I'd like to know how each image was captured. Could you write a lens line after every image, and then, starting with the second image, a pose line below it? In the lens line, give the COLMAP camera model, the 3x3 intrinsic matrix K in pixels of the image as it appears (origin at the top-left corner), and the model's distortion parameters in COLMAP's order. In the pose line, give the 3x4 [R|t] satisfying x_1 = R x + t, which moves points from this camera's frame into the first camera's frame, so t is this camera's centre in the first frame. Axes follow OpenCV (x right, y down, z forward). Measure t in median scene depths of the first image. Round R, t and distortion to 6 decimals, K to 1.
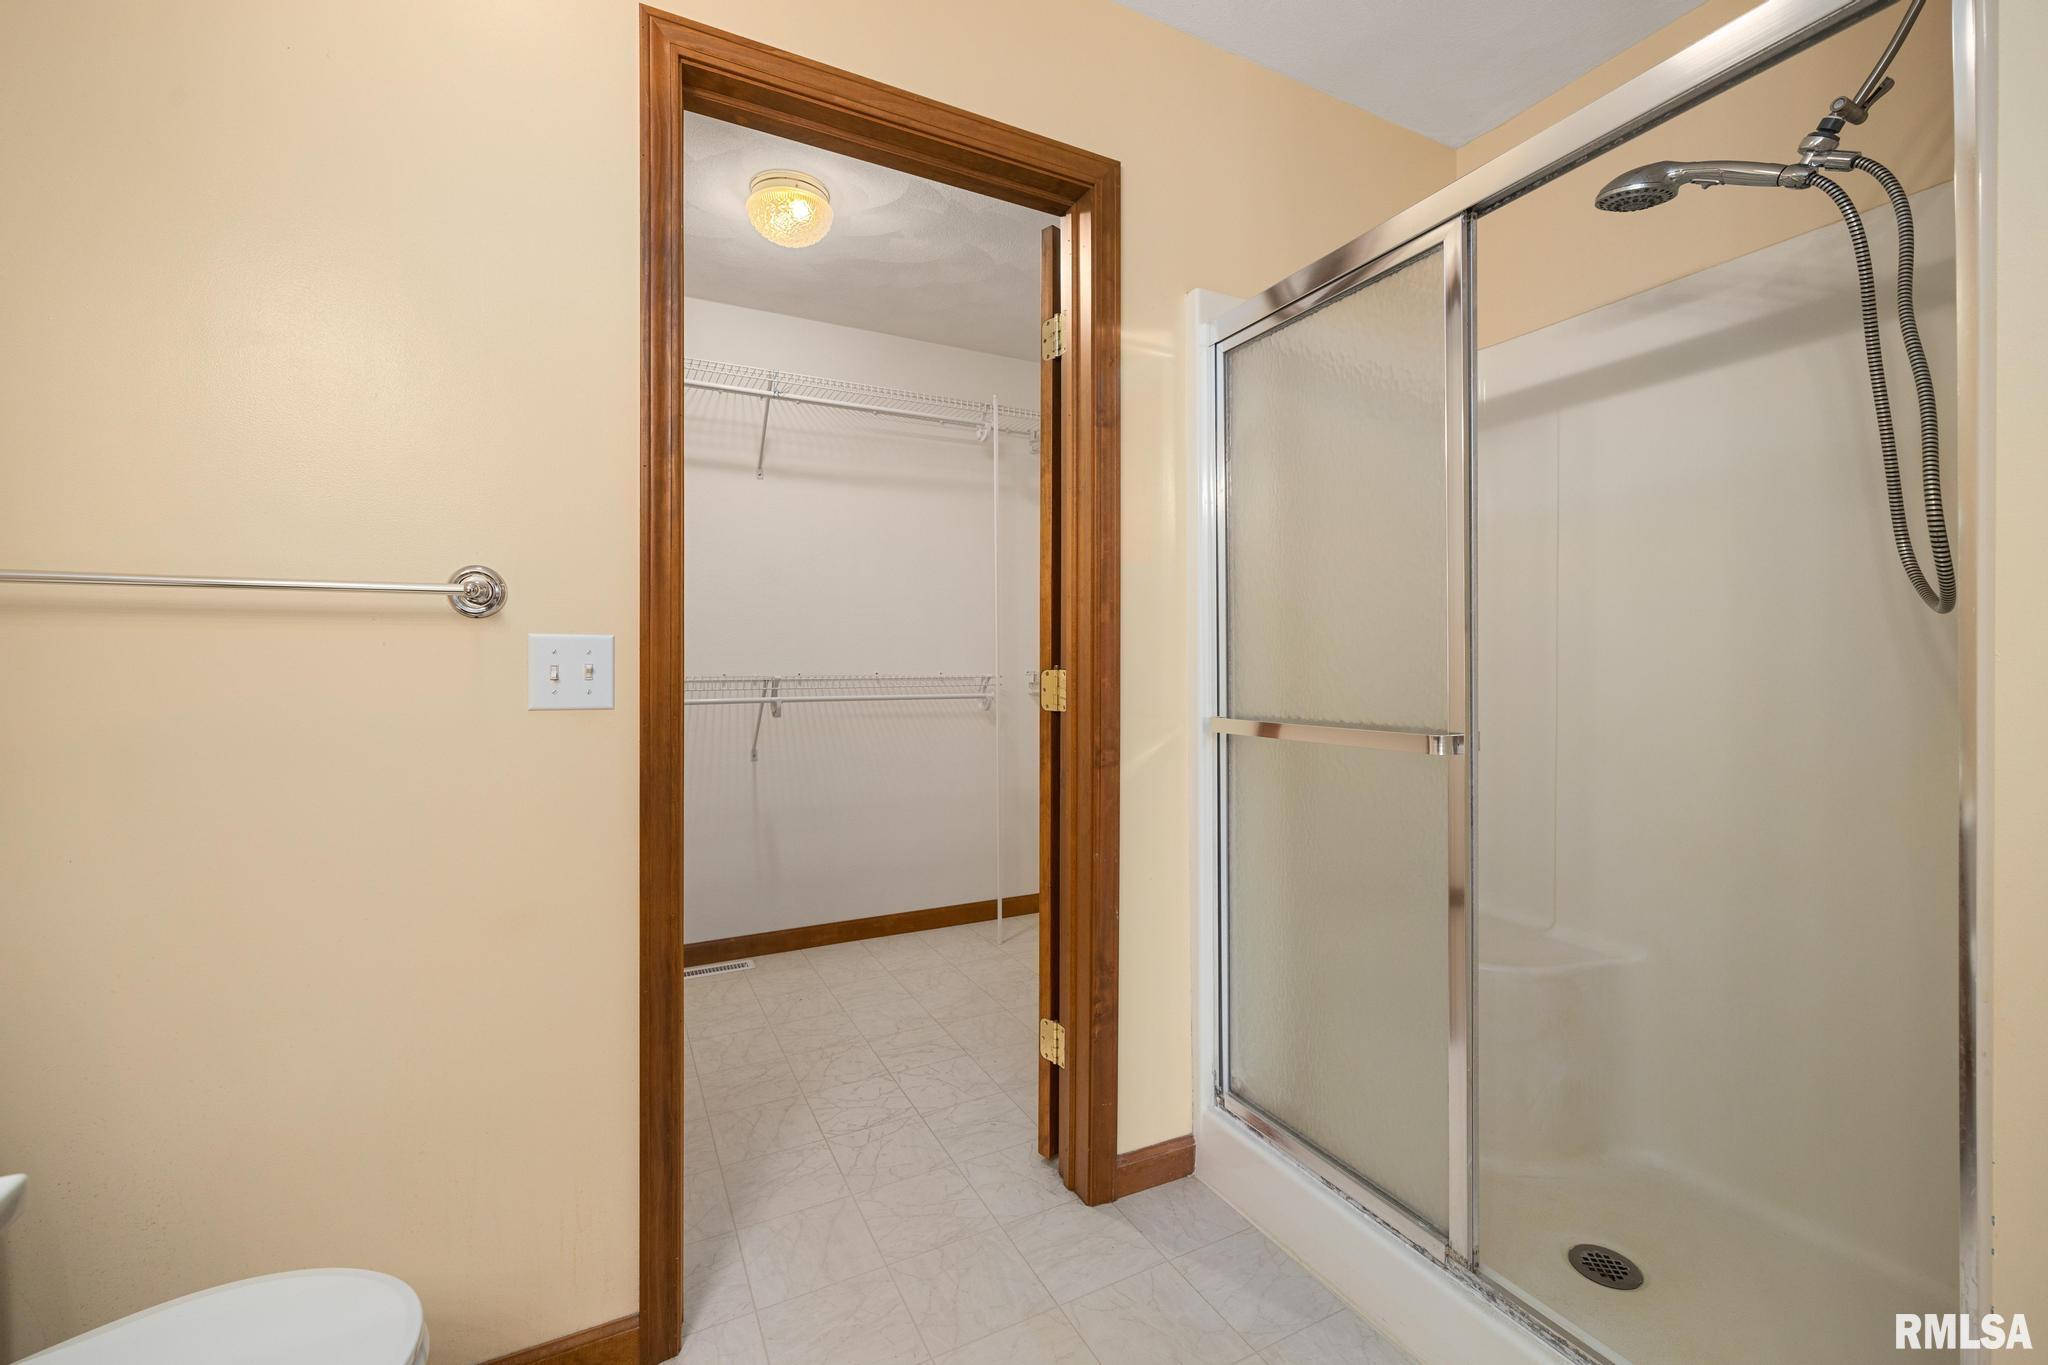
lens RADIAL K [[823.2, 0, 1002.6], [0, 823.2, 664.5], [0, 0, 1]] dist [-0.002199, 0.000242]
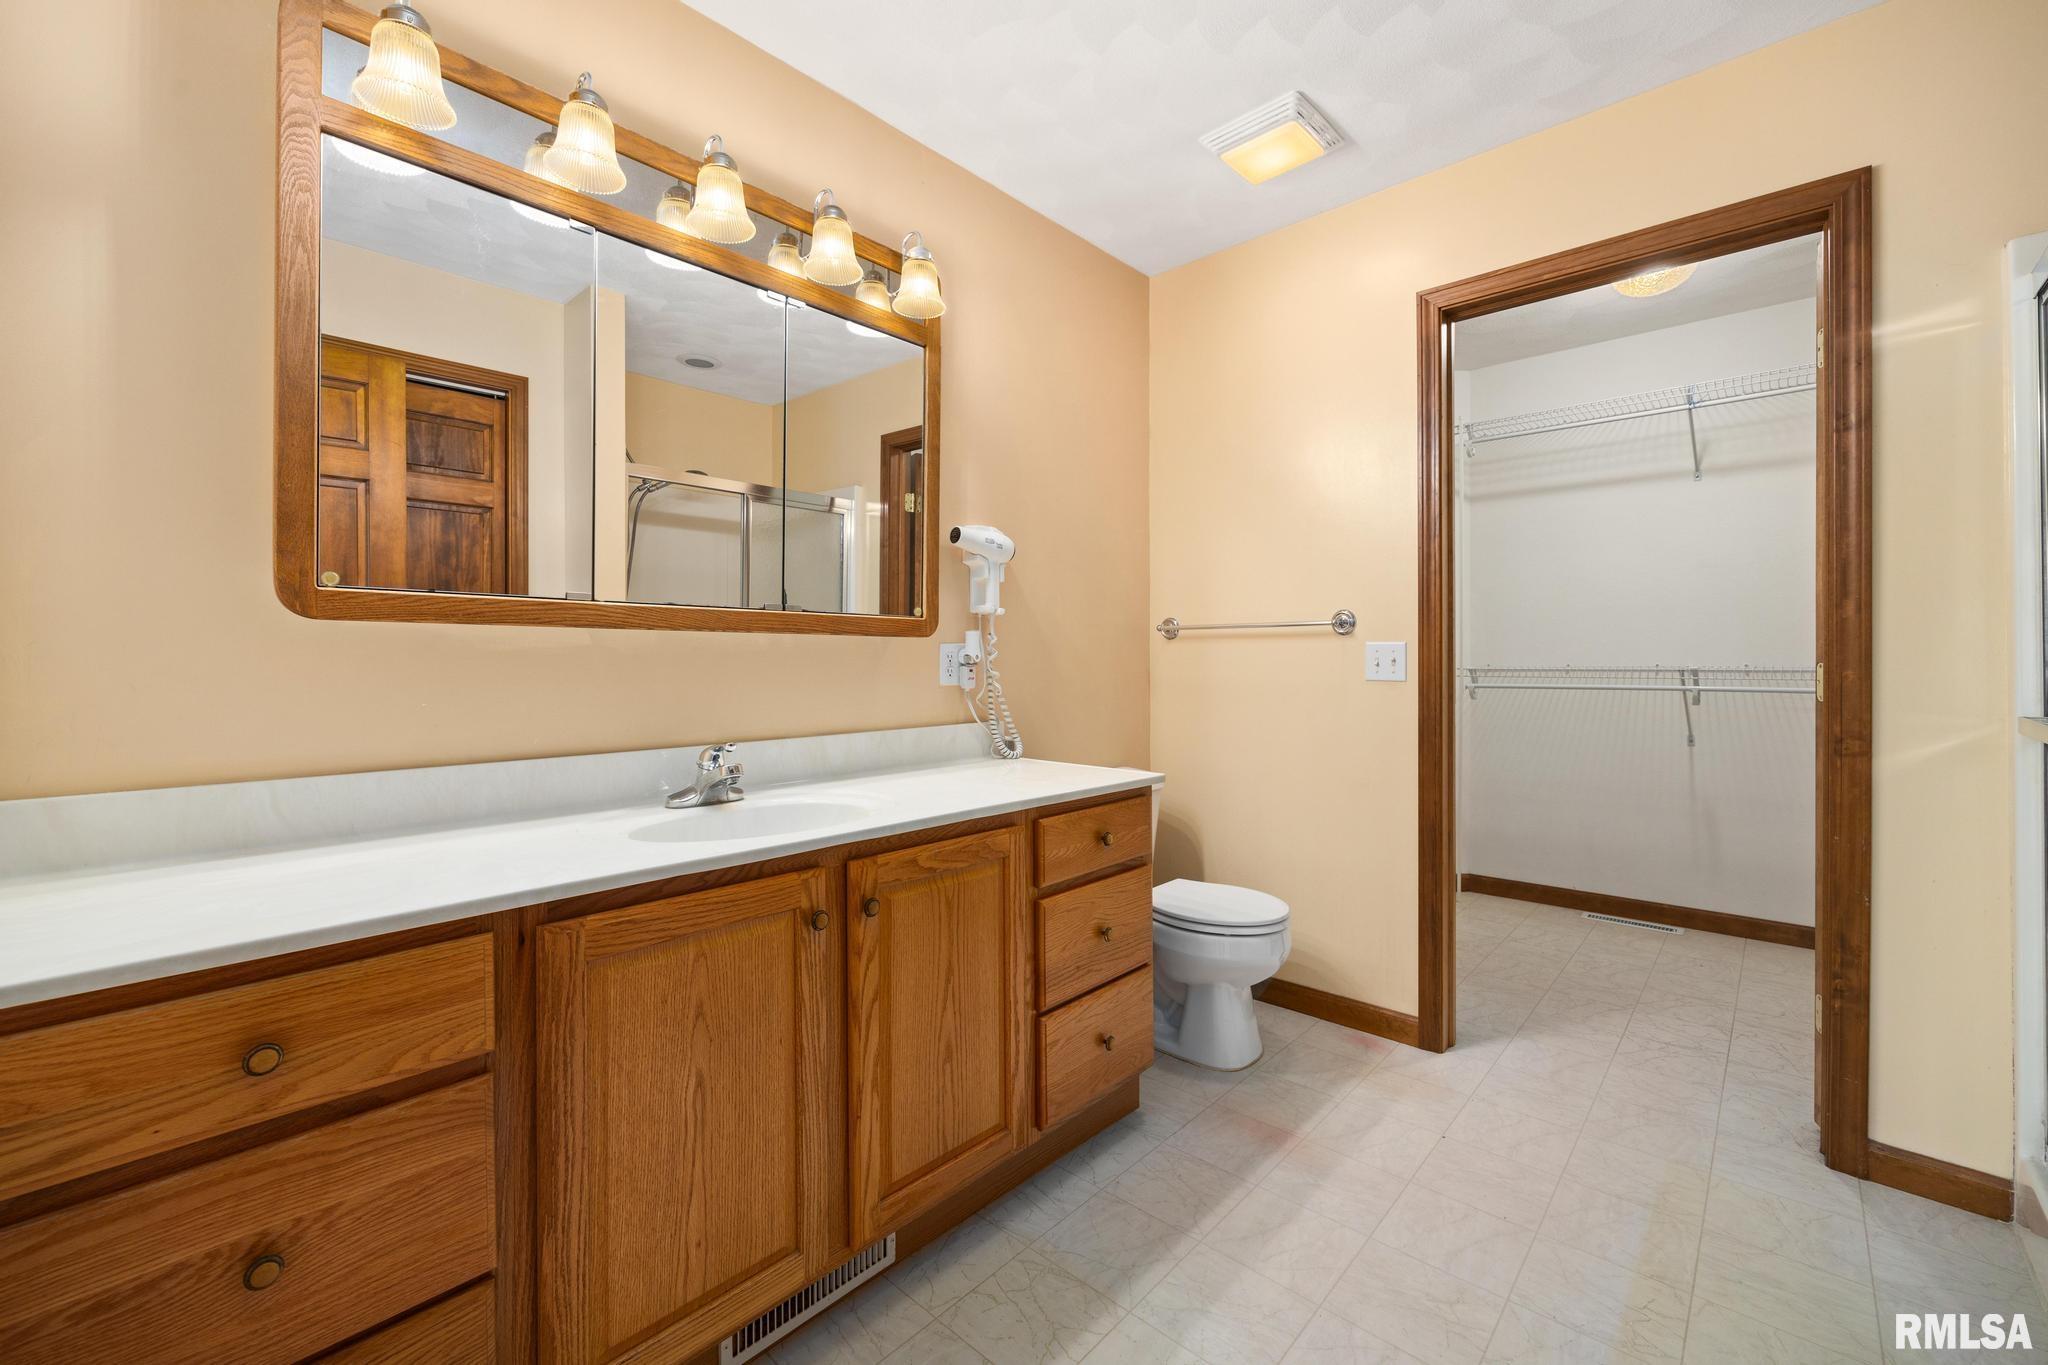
lens RADIAL K [[823.2, 0, 1022.3], [0, 823.2, 663.8], [0, 0, 1]] dist [-0.002199, 0.000242]
pose [[0.350292, 0.010854, -0.936578, 0.699439], [0.000934, 0.999928, 0.011937, -0.005654], [0.936640, -0.005056, 0.350257, -0.331055]]
